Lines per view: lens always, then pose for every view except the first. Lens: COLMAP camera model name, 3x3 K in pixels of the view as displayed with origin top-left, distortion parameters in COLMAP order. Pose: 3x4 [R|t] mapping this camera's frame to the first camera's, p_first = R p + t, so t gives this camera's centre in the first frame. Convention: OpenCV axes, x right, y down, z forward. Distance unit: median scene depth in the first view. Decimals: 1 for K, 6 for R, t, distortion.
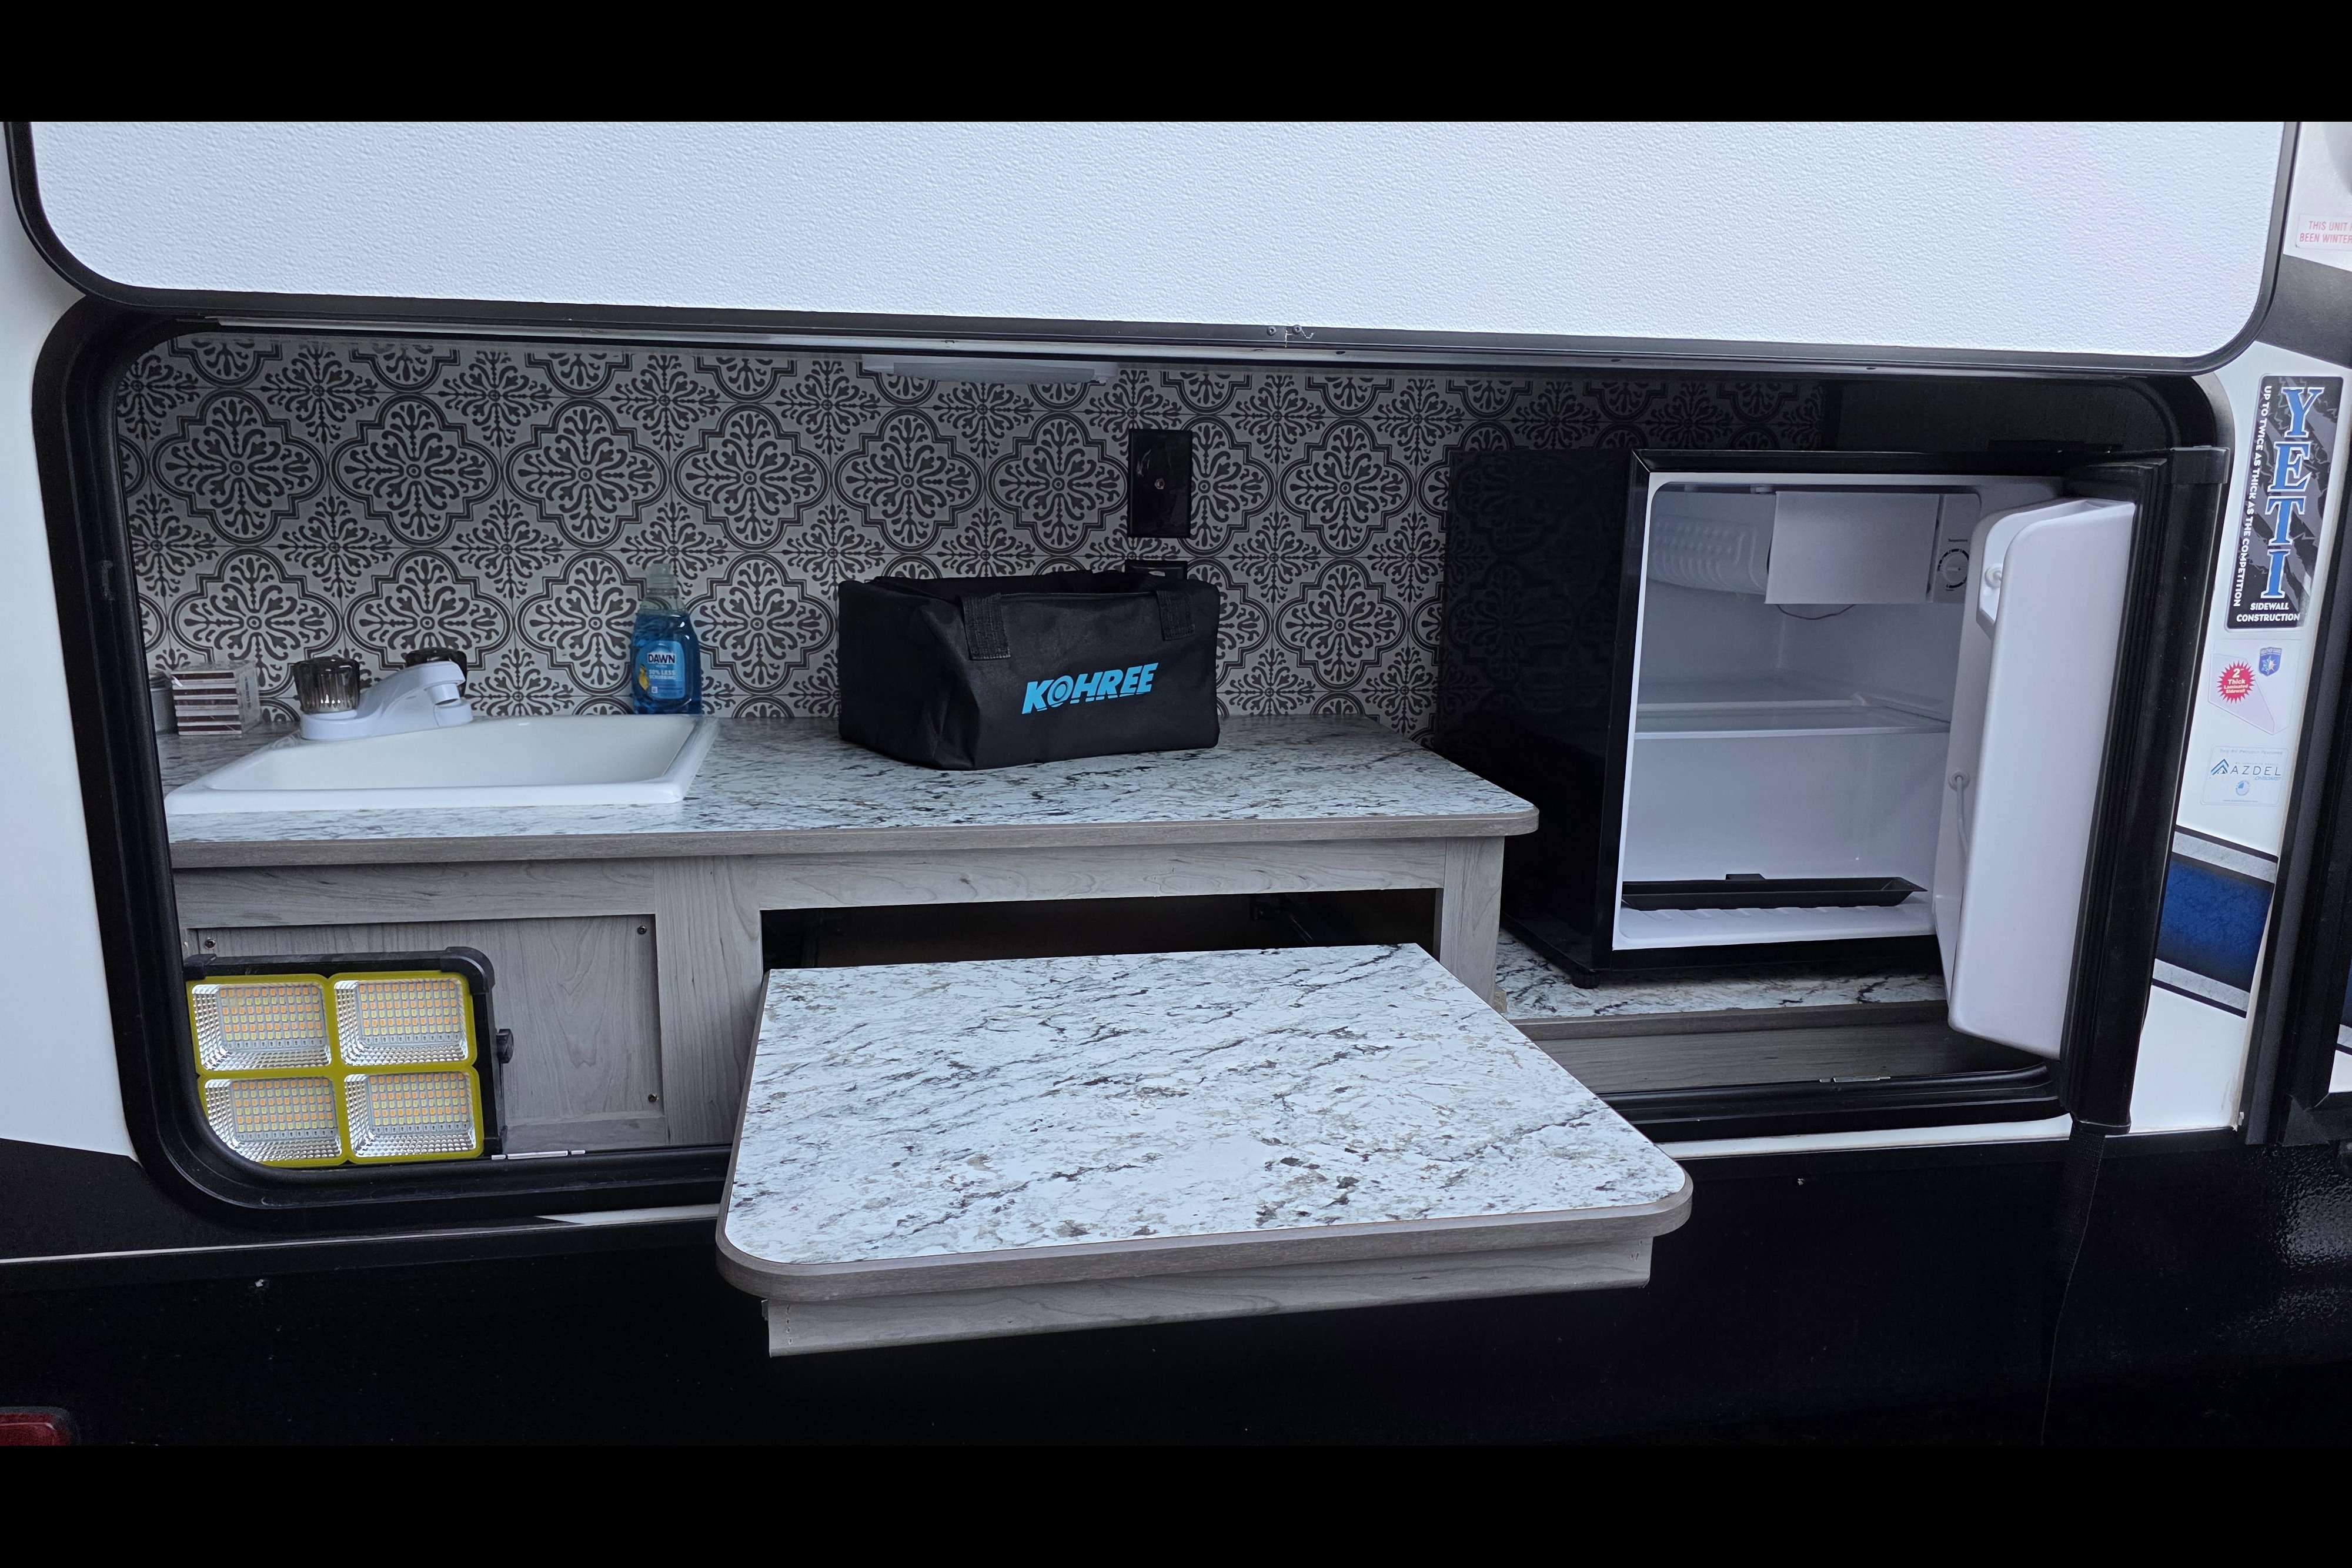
lens RADIAL K [[1608.8, 0, 1171.6], [0, 1608.8, 799.1], [0, 0, 1]] dist [0.041297, -0.009894]
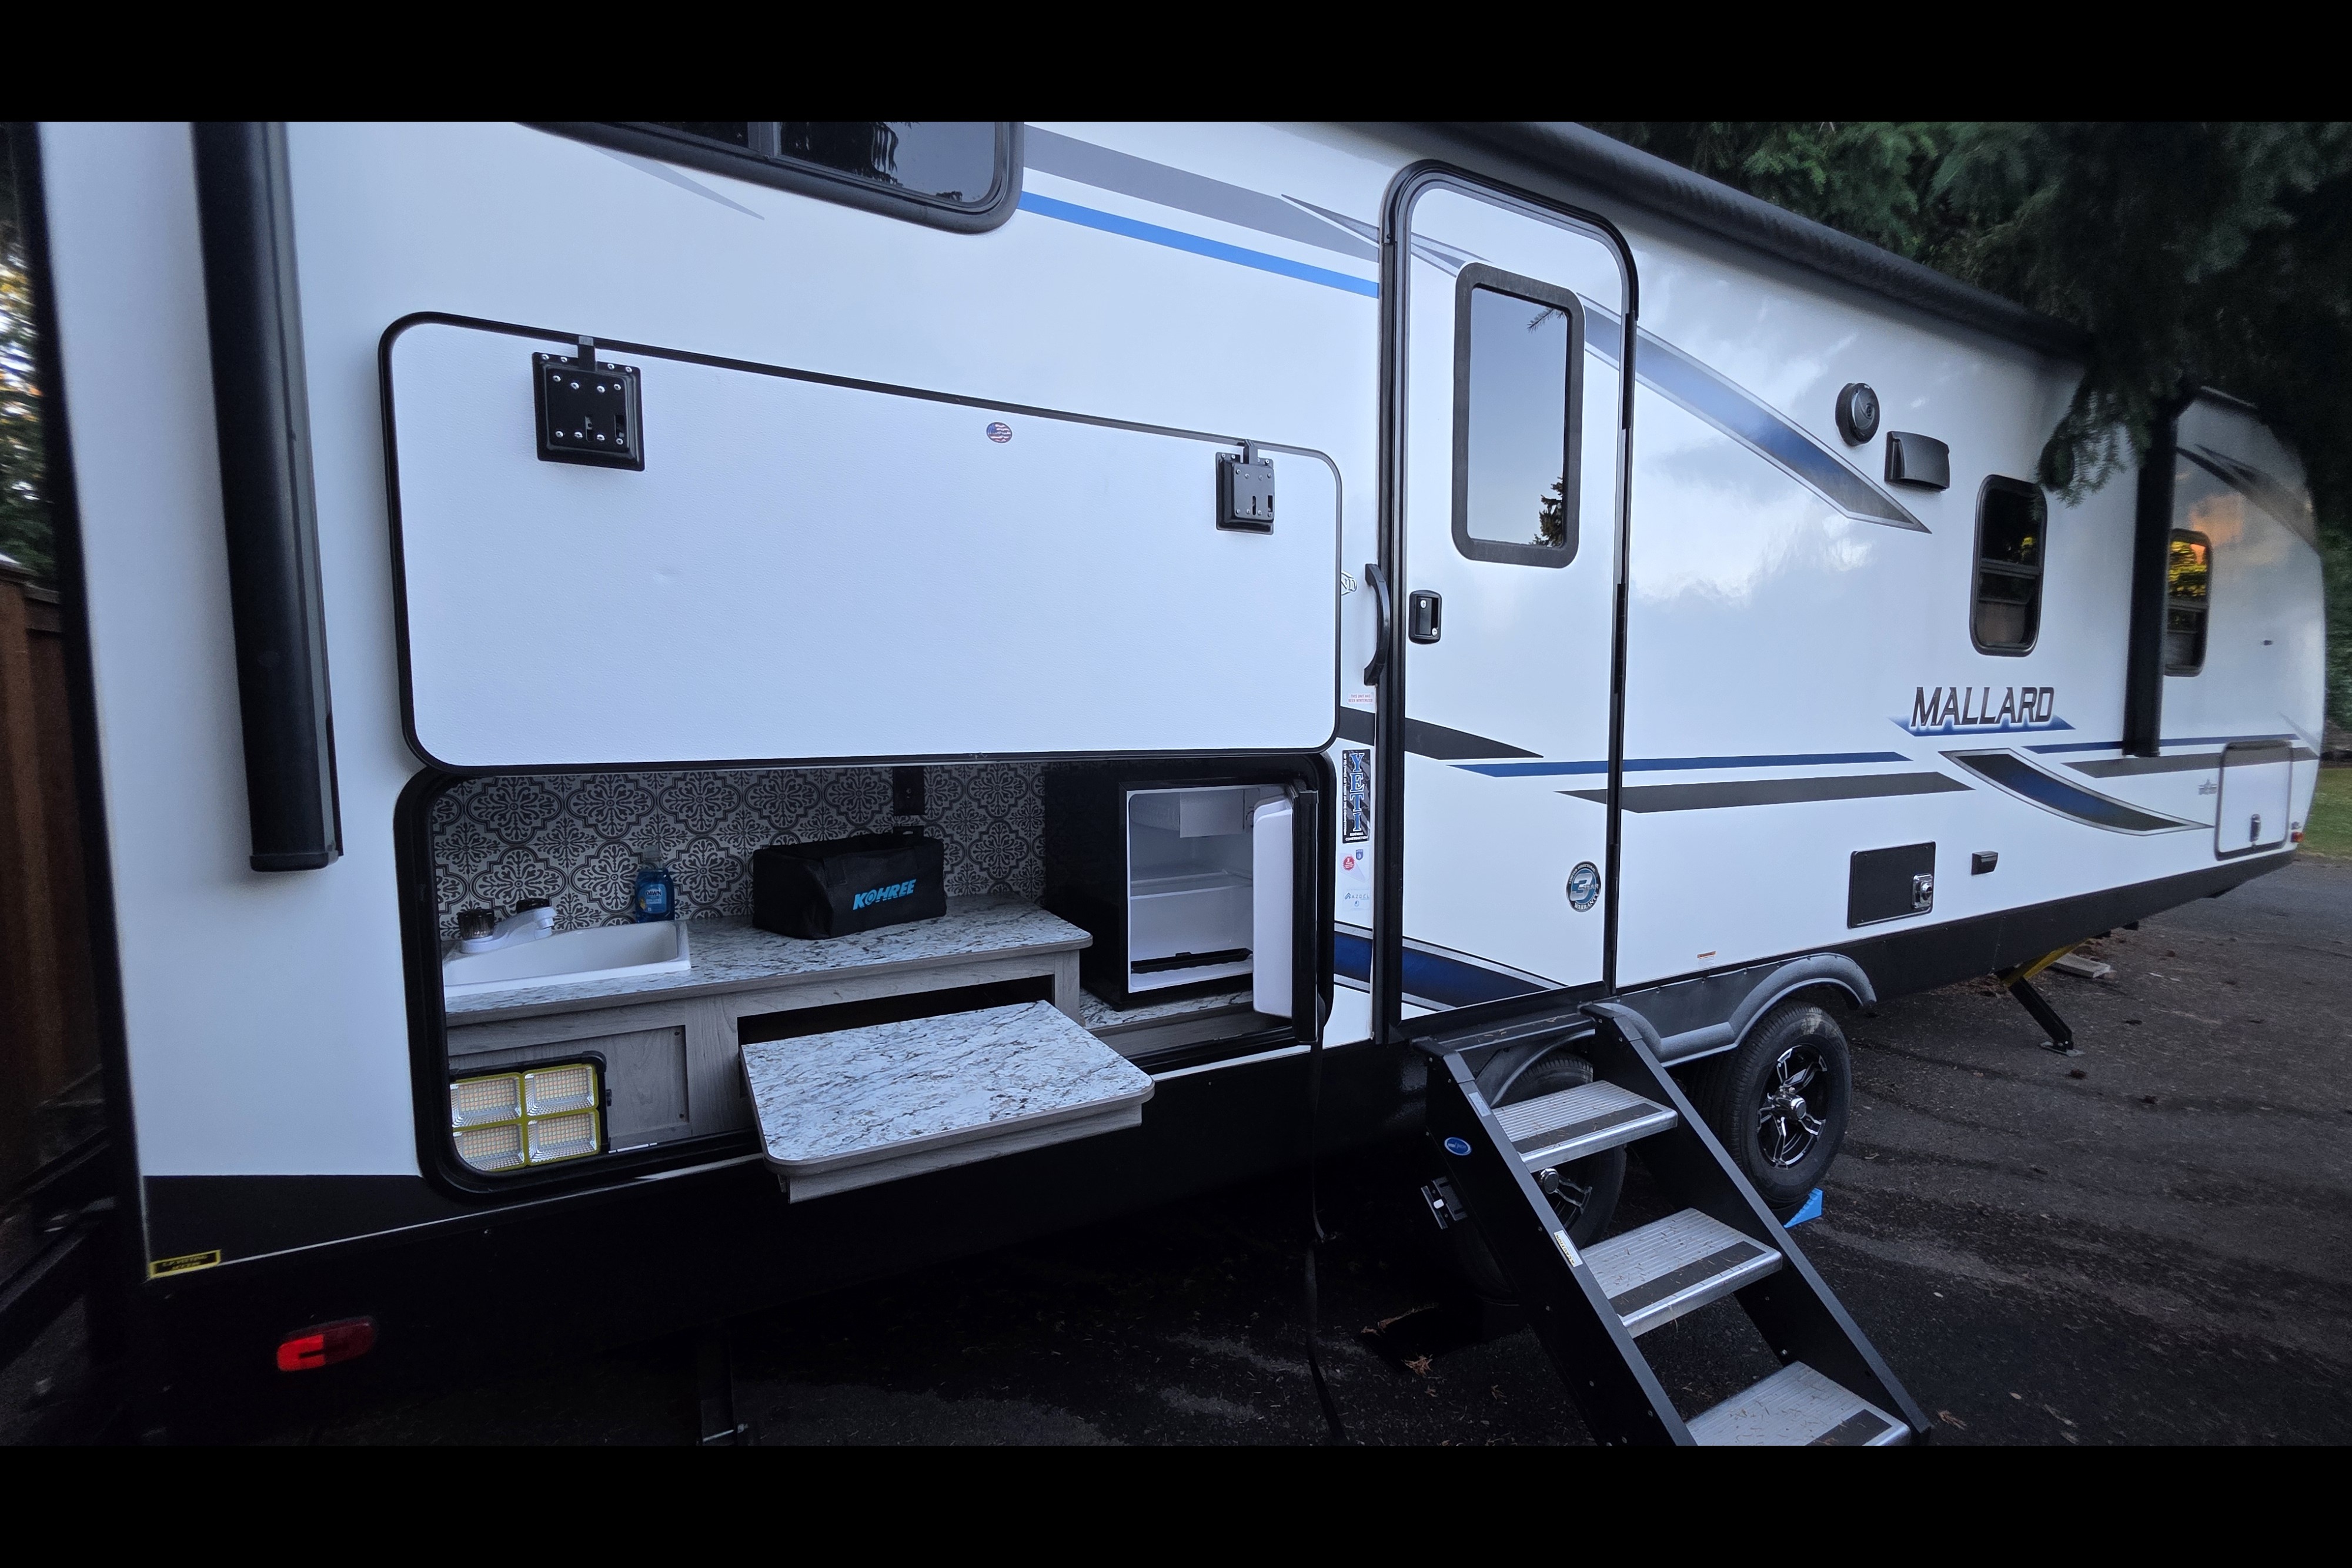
lens RADIAL K [[940.2, 0, 1158.4], [0, 940.2, 792.6], [0, 0, 1]] dist [-0.002579, 0.000360]
pose [[0.958417, -0.045642, 0.281698, -0.057257], [0.080125, 0.990458, -0.112129, -0.040543], [-0.273893, 0.130038, 0.952929, -0.365485]]
